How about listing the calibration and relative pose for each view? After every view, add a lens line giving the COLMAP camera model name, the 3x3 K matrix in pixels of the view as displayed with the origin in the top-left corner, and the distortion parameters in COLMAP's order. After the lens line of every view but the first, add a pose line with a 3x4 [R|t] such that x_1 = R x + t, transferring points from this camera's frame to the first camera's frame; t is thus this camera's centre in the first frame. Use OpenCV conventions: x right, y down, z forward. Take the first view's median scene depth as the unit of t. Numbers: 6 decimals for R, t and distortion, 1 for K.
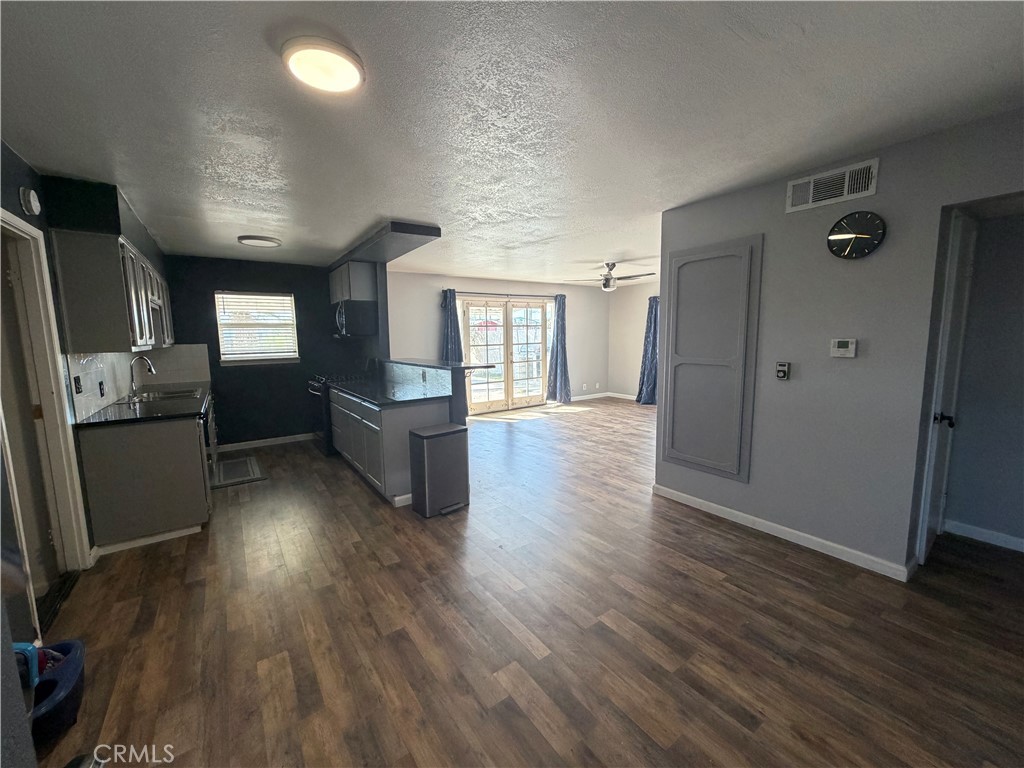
lens RADIAL K [[411.5, 0, 514.1], [0, 411.5, 386.2], [0, 0, 1]] dist [-0.001894, 0.000772]
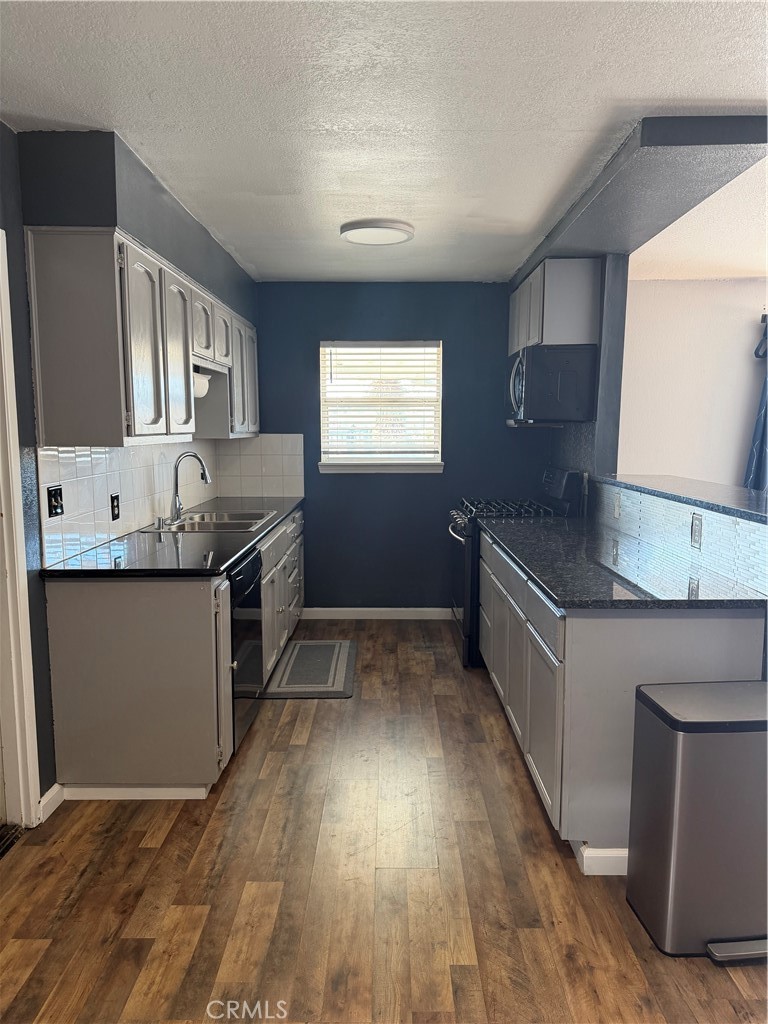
lens RADIAL K [[712.1, 0, 379.4], [0, 712.1, 520.6], [0, 0, 1]] dist [0.027785, -0.031454]
pose [[0.807184, 0.089744, -0.583438, -0.092457], [-0.082621, 0.995823, 0.038871, -0.045328], [0.584489, 0.016828, 0.811227, 0.389245]]
